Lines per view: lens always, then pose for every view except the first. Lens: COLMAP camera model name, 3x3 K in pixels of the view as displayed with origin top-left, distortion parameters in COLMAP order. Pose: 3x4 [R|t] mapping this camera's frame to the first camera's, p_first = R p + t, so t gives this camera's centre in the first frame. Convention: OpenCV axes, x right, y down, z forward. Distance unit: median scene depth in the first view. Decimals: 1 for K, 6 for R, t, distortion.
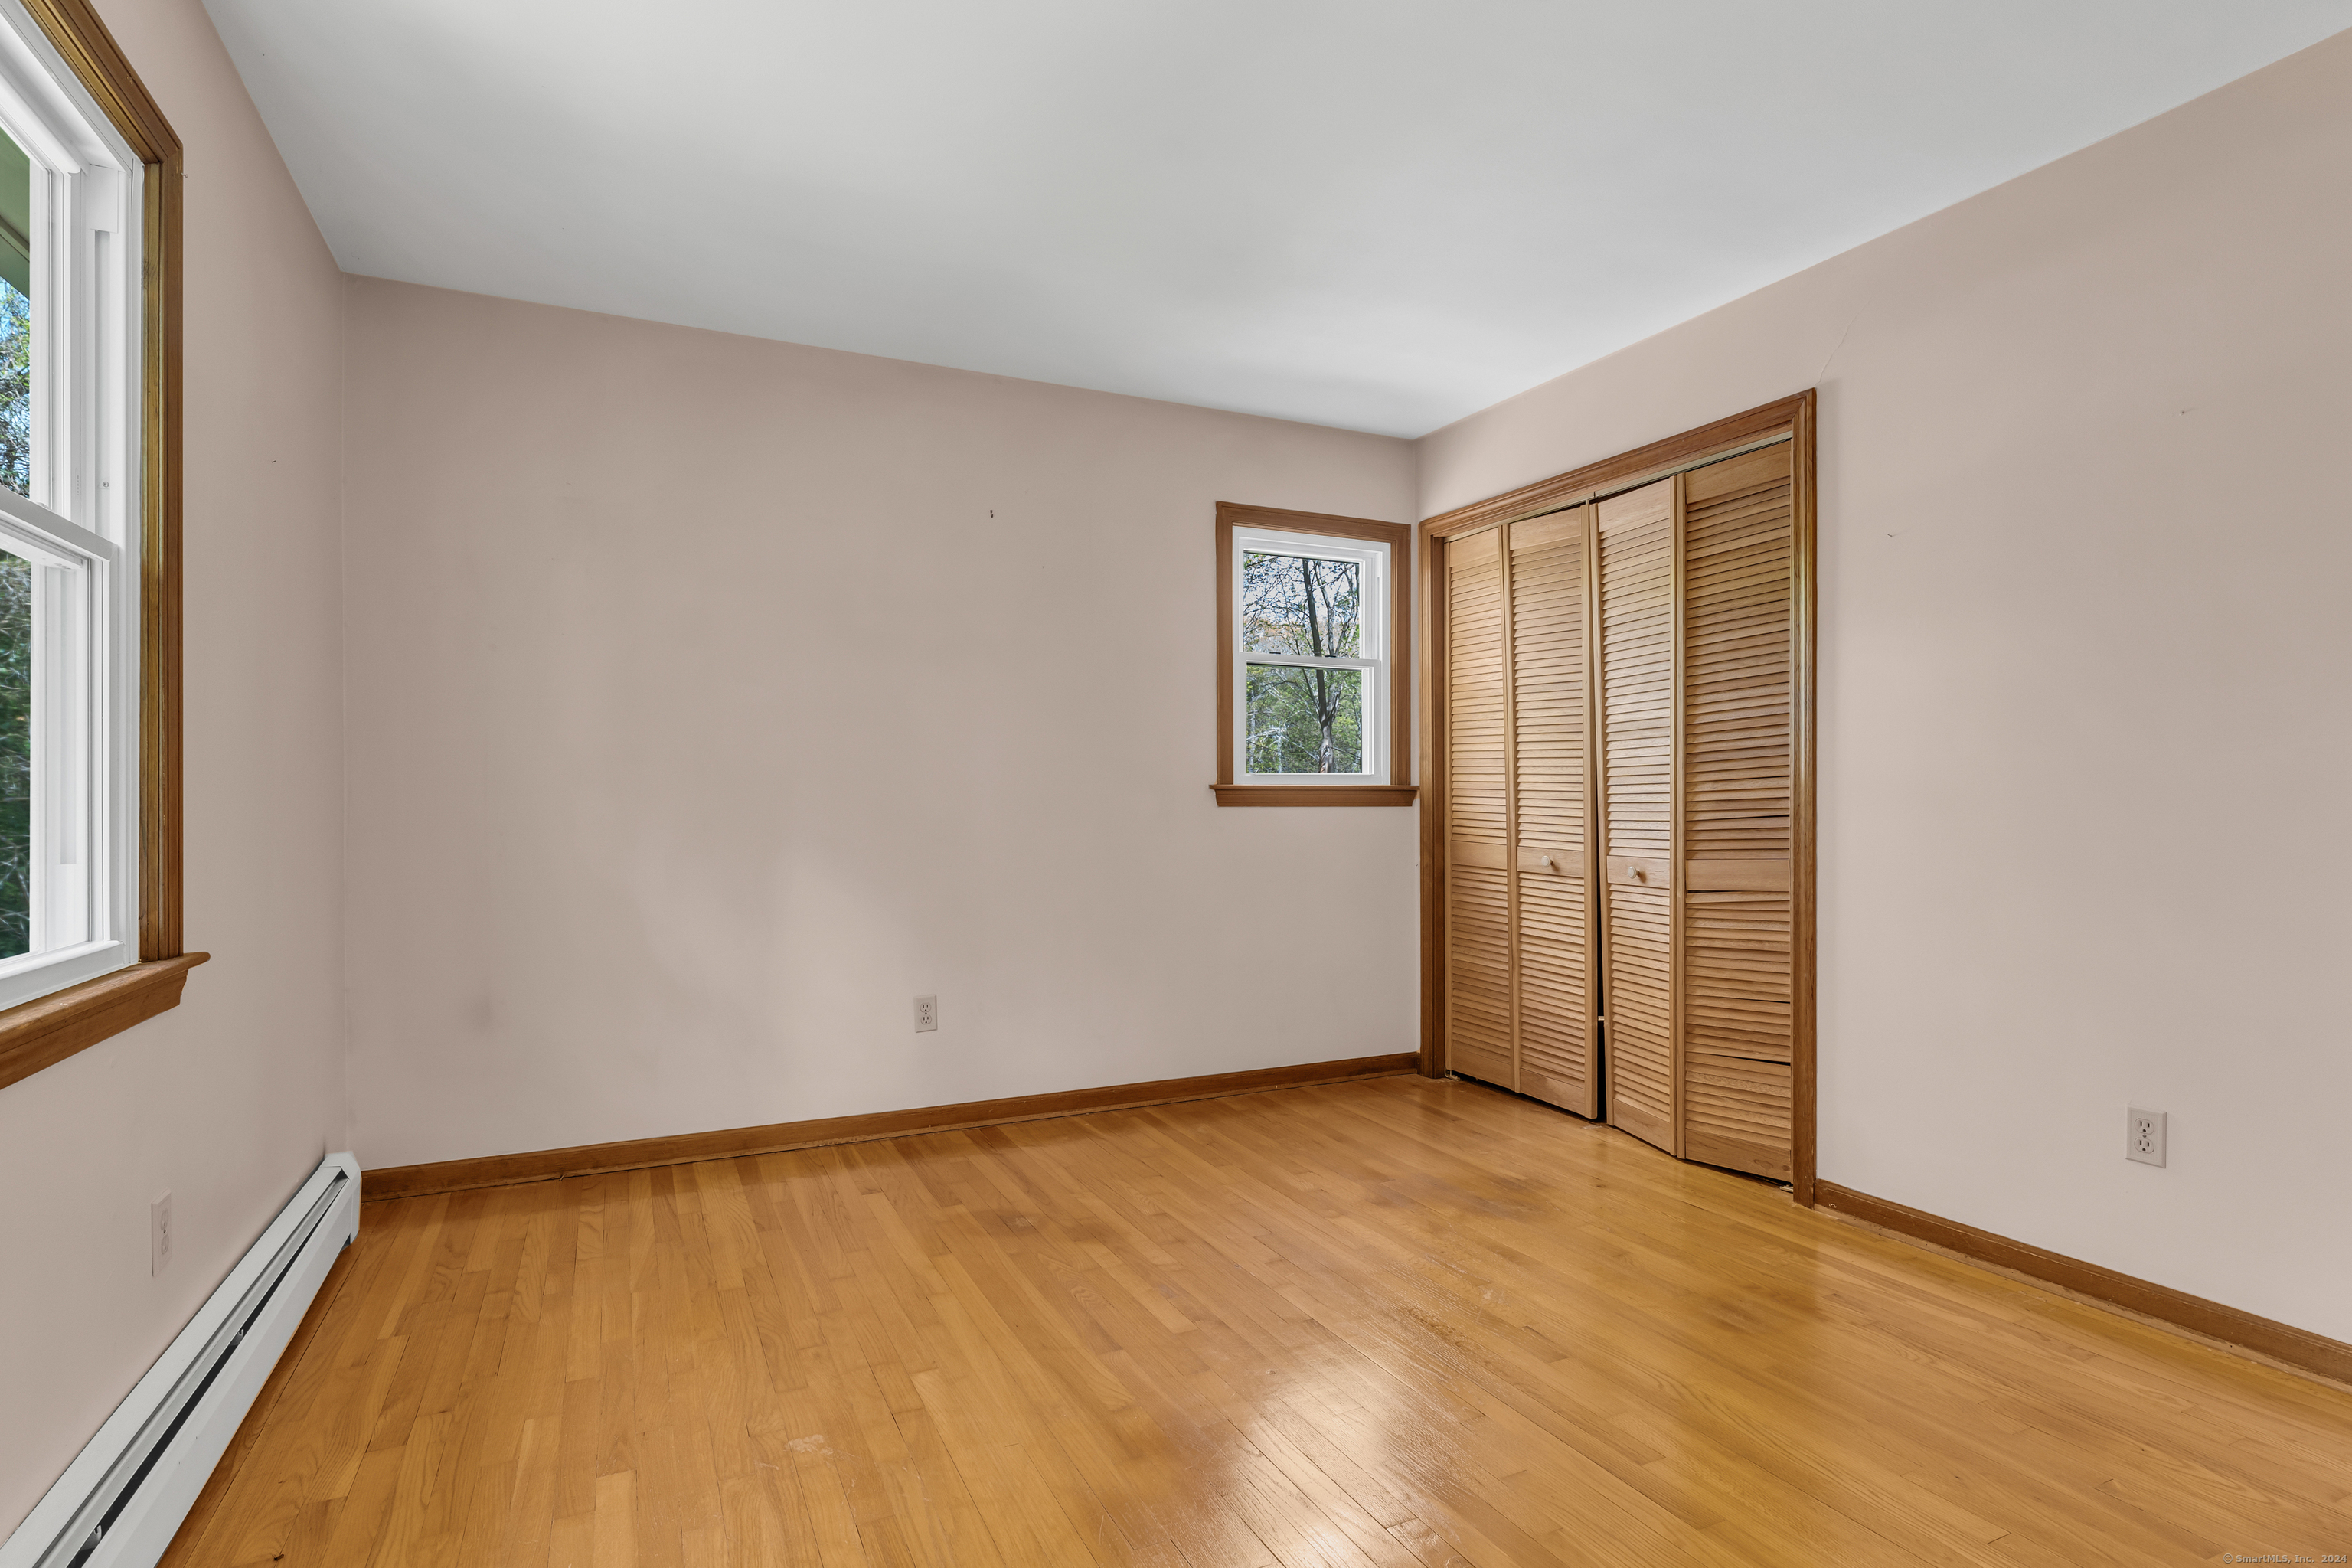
lens RADIAL K [[1182.8, 0, 1175.2], [0, 1182.8, 792.0], [0, 0, 1]] dist [0.002758, 0.000136]
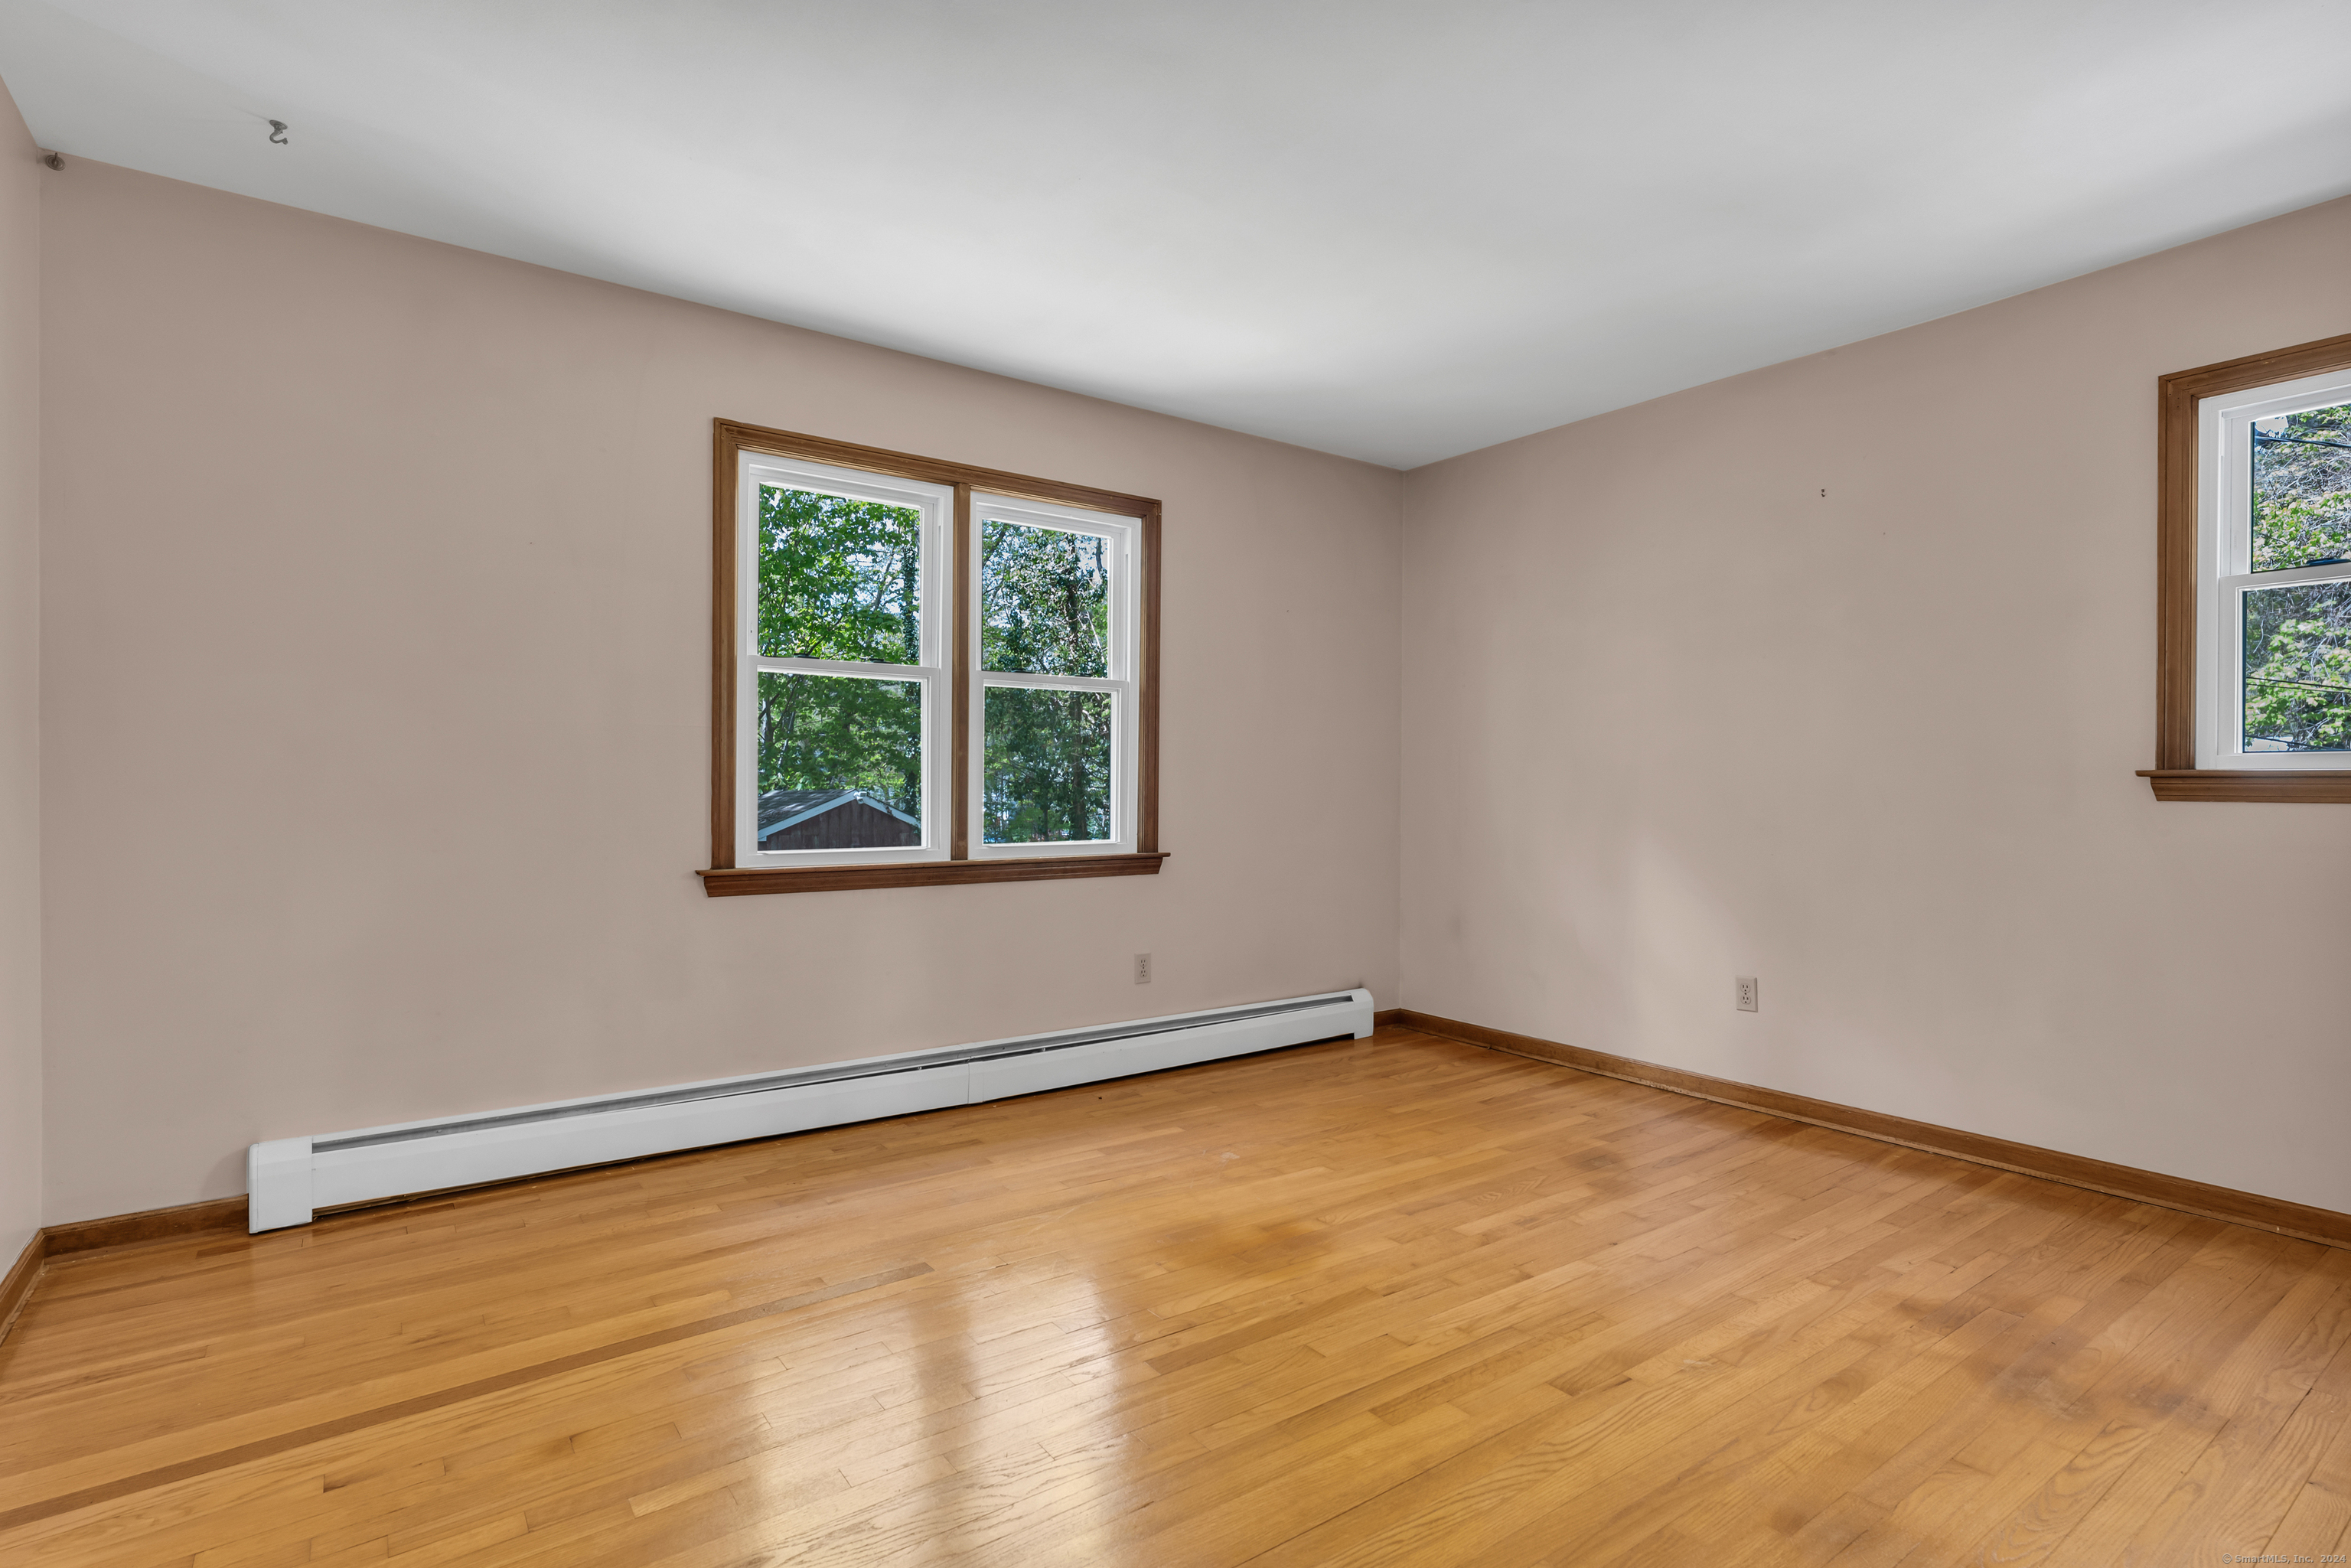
lens RADIAL K [[1132.5, 0, 1163.7], [0, 1132.5, 777.2], [0, 0, 1]] dist [-0.003068, -0.001056]
pose [[0.176932, -0.005681, -0.984207, 0.784675], [-0.003197, 0.999975, -0.006347, 0.005529], [0.984218, 0.004270, 0.176909, 0.369845]]
